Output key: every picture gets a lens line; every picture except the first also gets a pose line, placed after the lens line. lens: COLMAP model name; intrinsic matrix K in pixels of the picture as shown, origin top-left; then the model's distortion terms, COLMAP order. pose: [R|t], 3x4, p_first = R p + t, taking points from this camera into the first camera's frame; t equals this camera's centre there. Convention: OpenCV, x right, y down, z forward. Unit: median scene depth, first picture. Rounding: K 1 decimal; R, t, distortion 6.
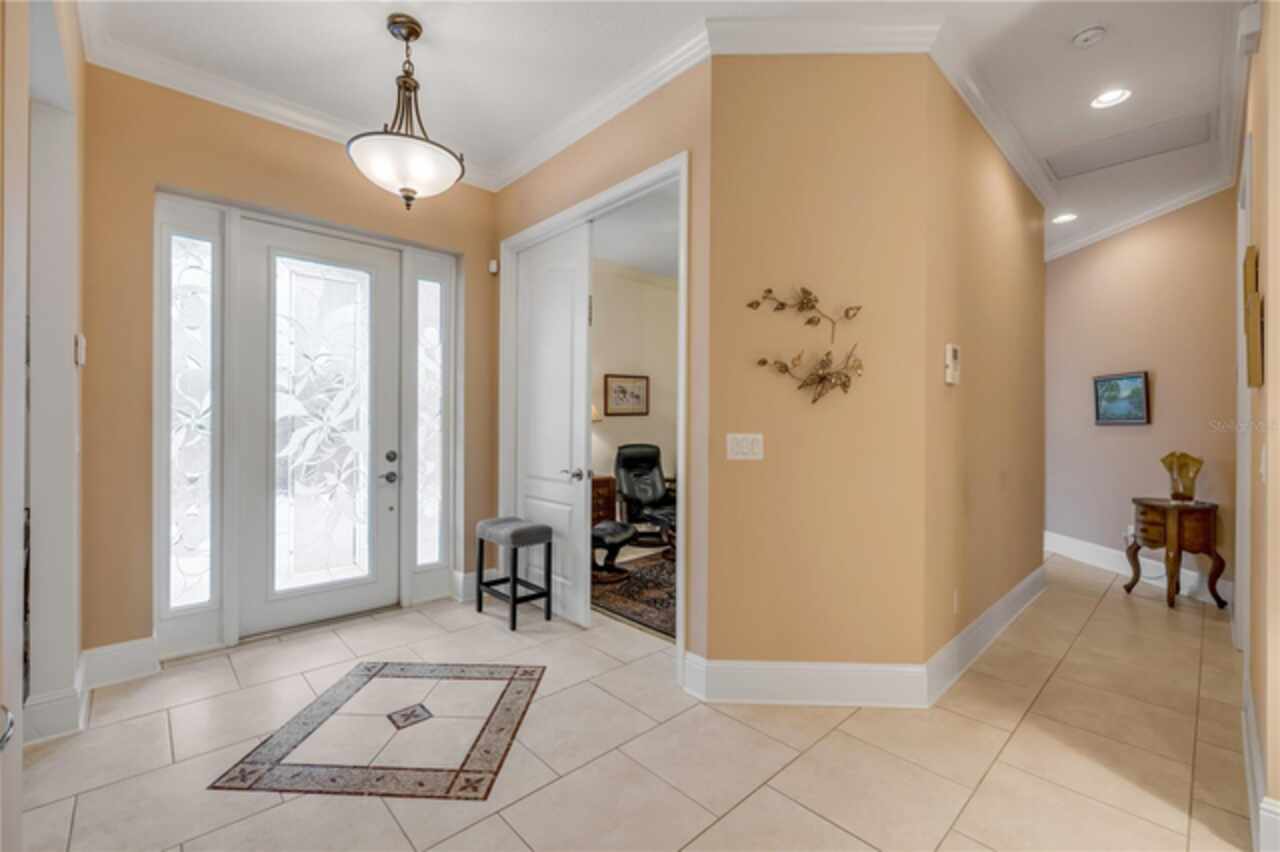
lens RADIAL K [[536.3, 0, 635.3], [0, 536.3, 419.5], [0, 0, 1]] dist [-0.001327, -0.000091]
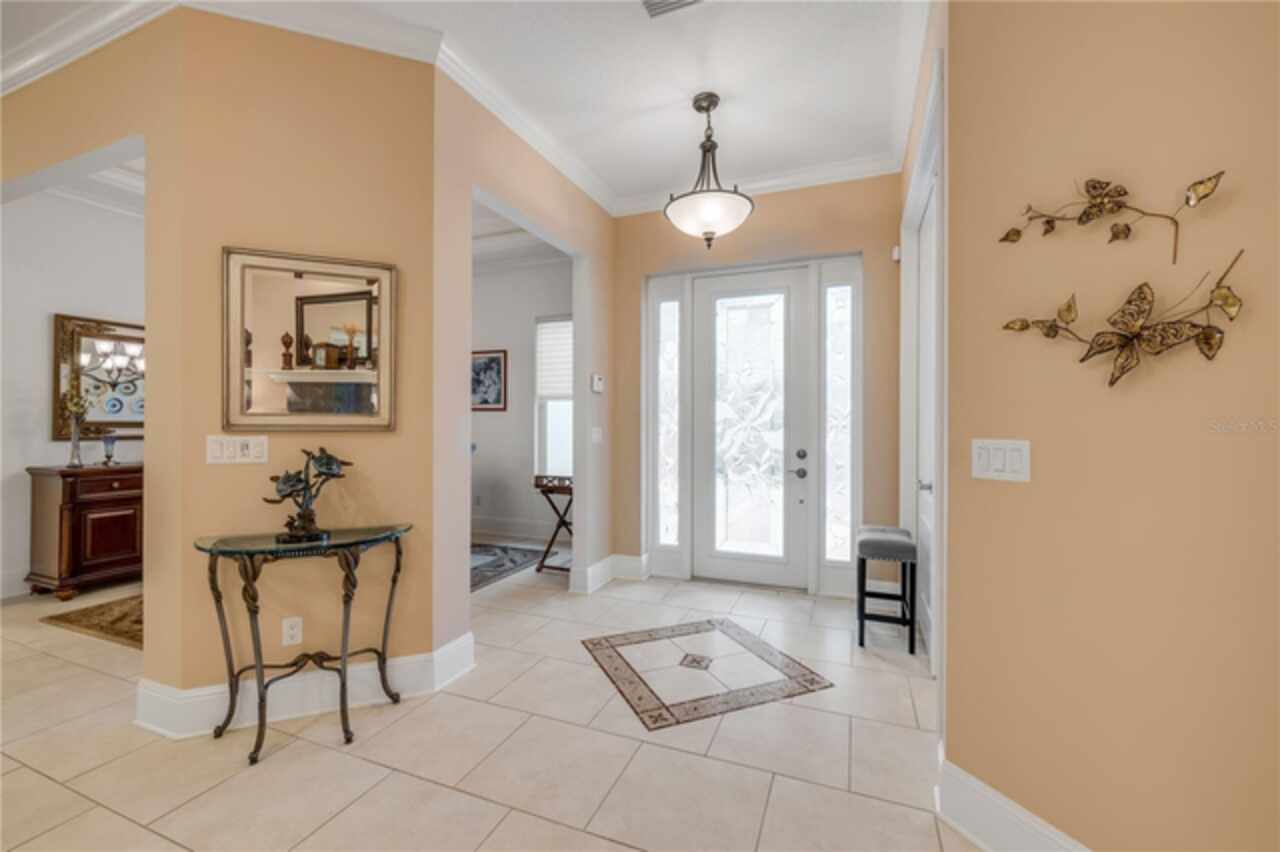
lens RADIAL K [[536.3, 0, 635.3], [0, 536.3, 419.5], [0, 0, 1]] dist [-0.001327, -0.000091]
pose [[0.422337, -0.009237, -0.906392, 0.485717], [0.006701, 0.999953, -0.007069, 0.002882], [0.906414, -0.003088, 0.422379, 0.266904]]
